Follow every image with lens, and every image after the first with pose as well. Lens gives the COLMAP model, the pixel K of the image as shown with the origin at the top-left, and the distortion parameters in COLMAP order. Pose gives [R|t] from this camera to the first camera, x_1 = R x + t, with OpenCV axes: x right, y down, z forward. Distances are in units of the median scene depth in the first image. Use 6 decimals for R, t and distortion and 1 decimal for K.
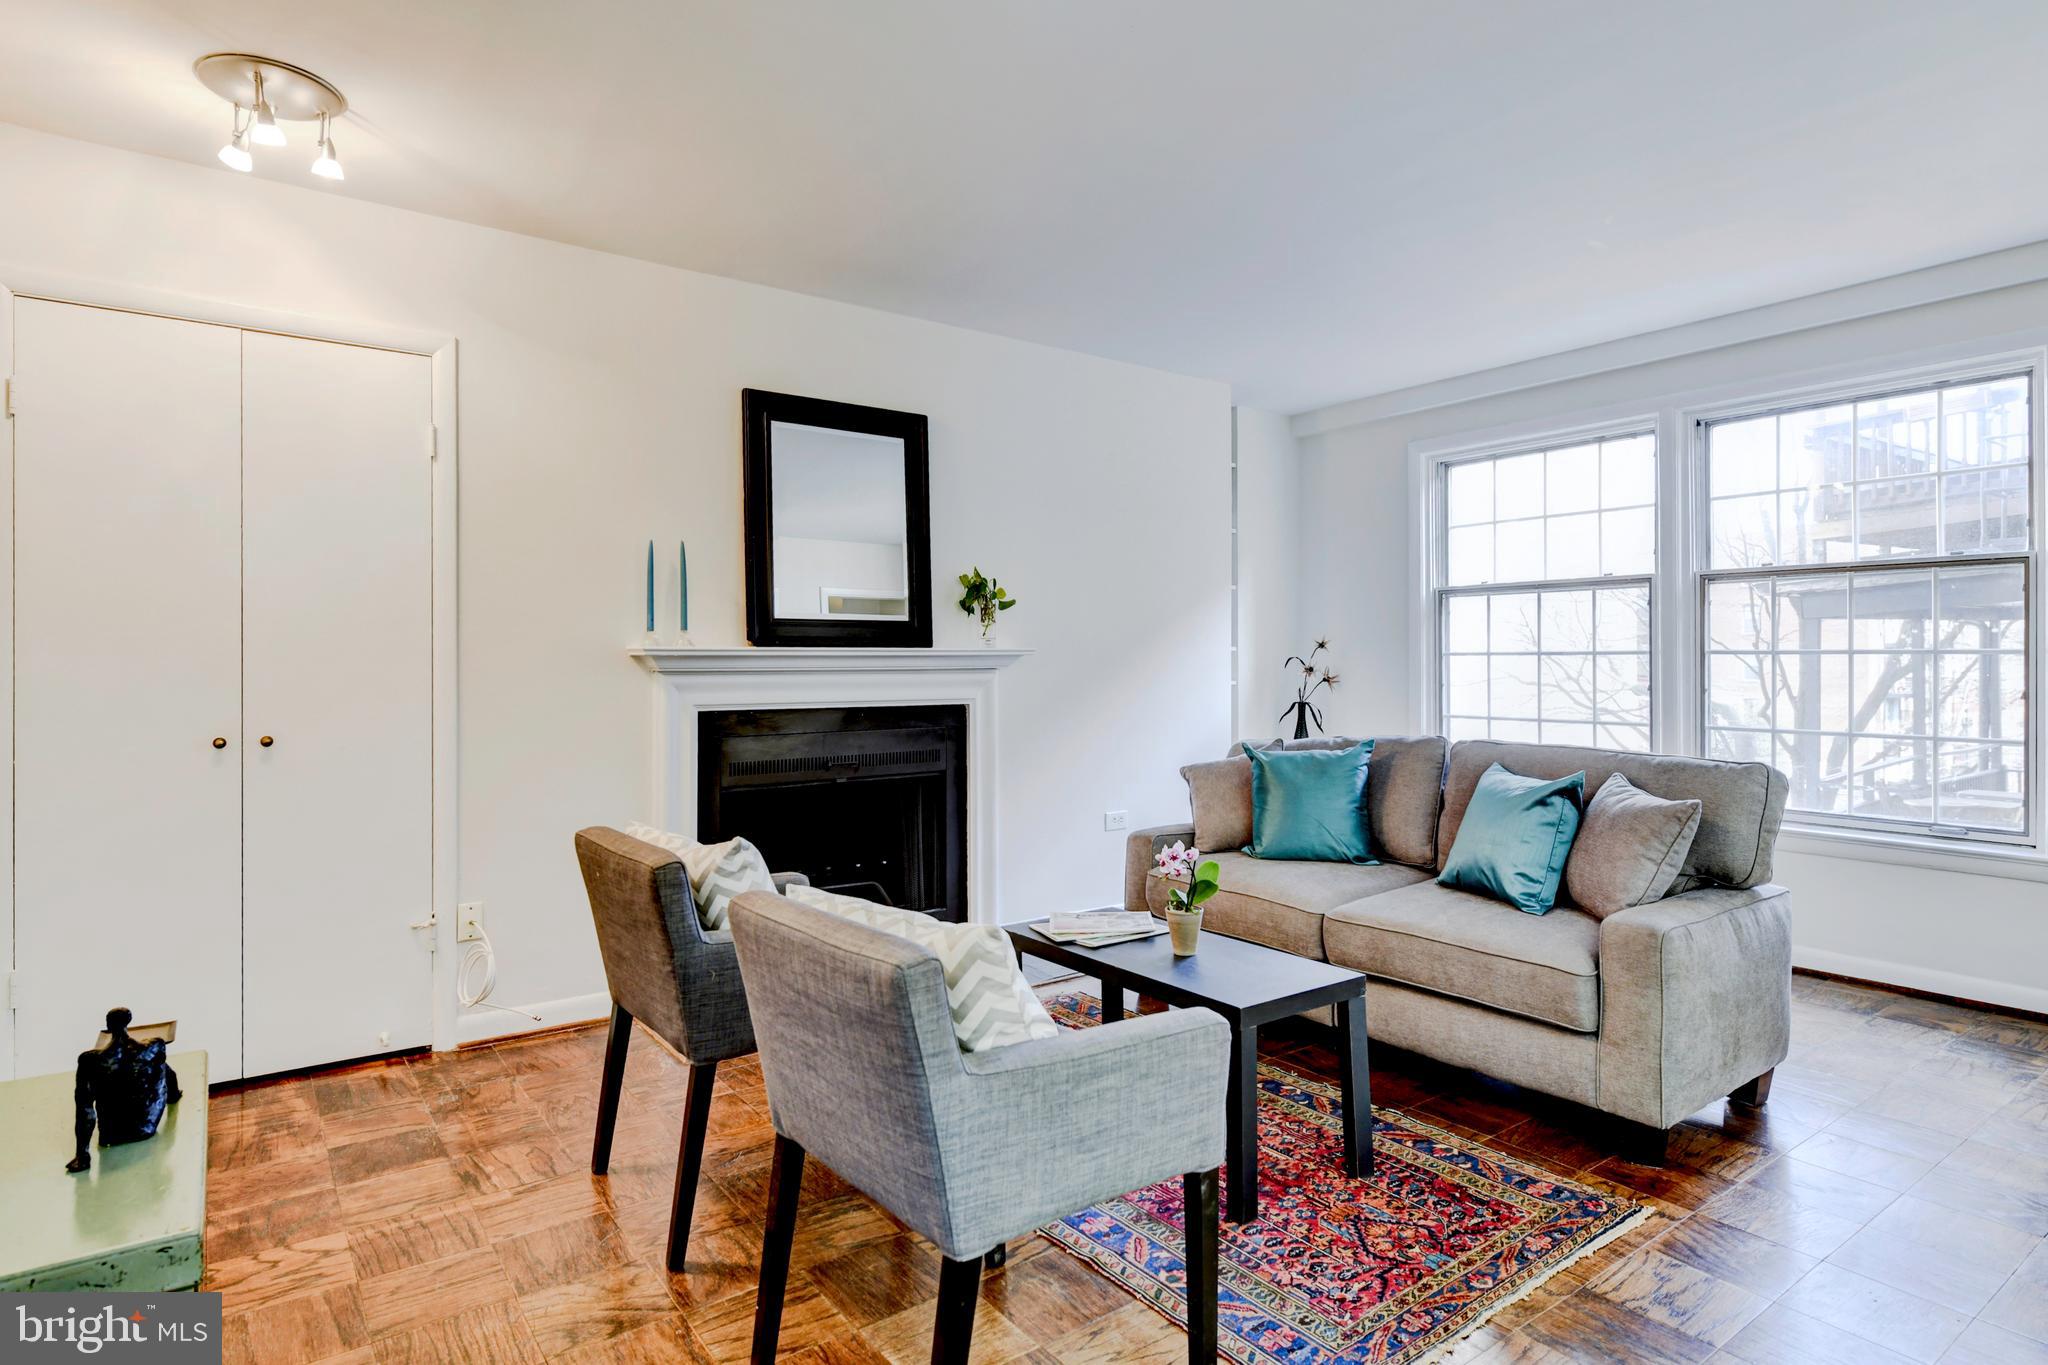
lens RADIAL K [[1110.3, 0, 1027.5], [0, 1110.3, 668.3], [0, 0, 1]] dist [0.001688, 0.000461]
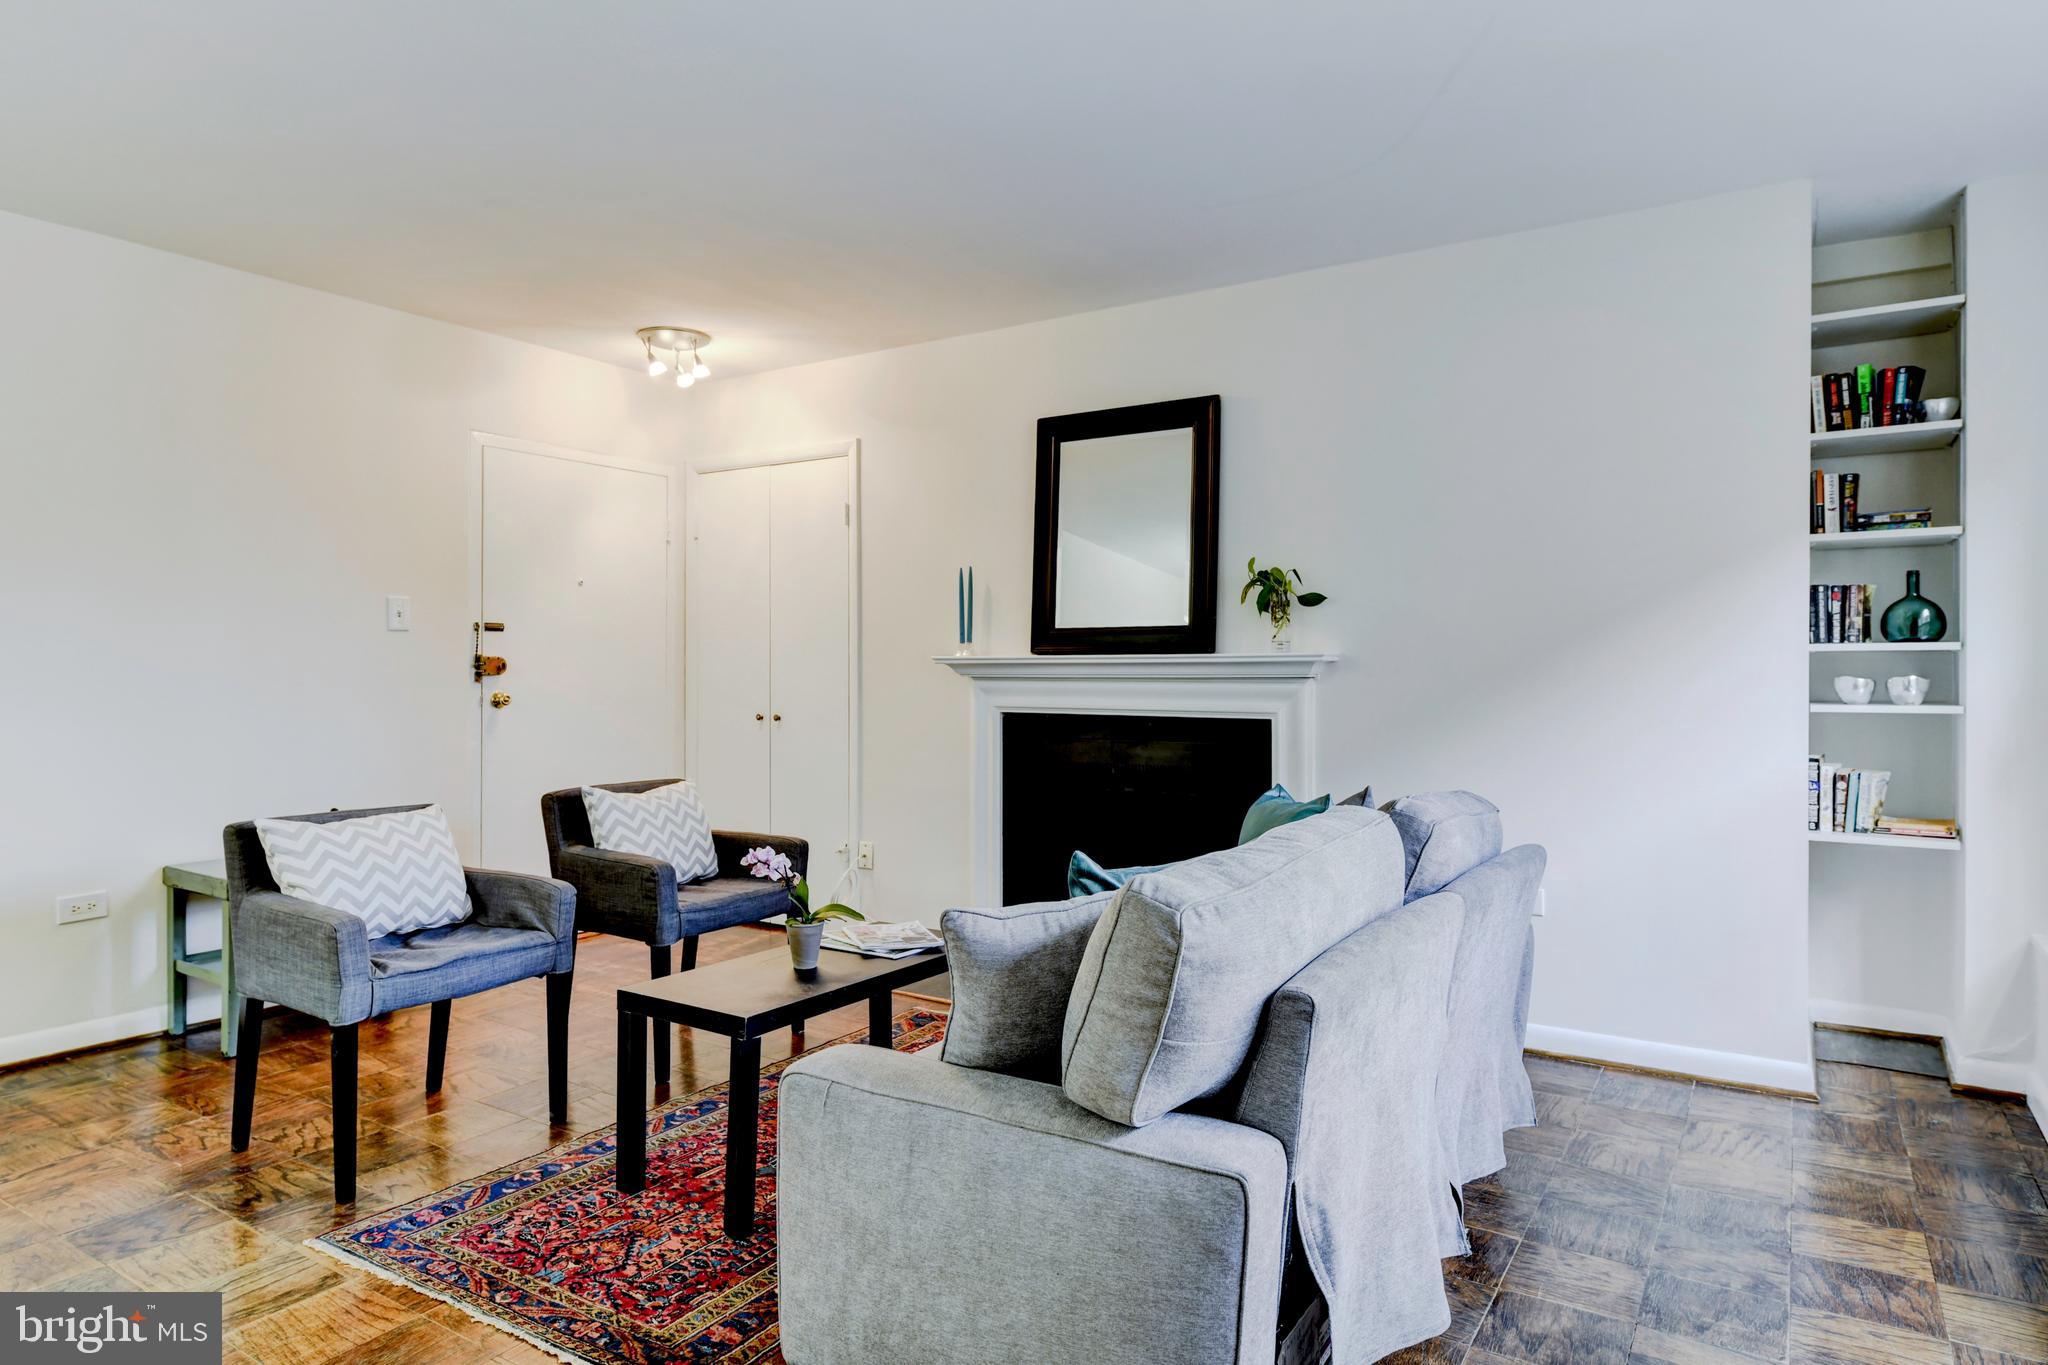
lens RADIAL K [[1194.8, 0, 1024.0], [0, 1194.8, 682.5], [0, 0, 1]] dist [-0.002719, -0.000434]
pose [[0.356478, 0.012481, -0.934220, 0.875091], [-0.008154, 0.999914, 0.010247, -0.004759], [0.934268, 0.003965, 0.356549, 0.590192]]
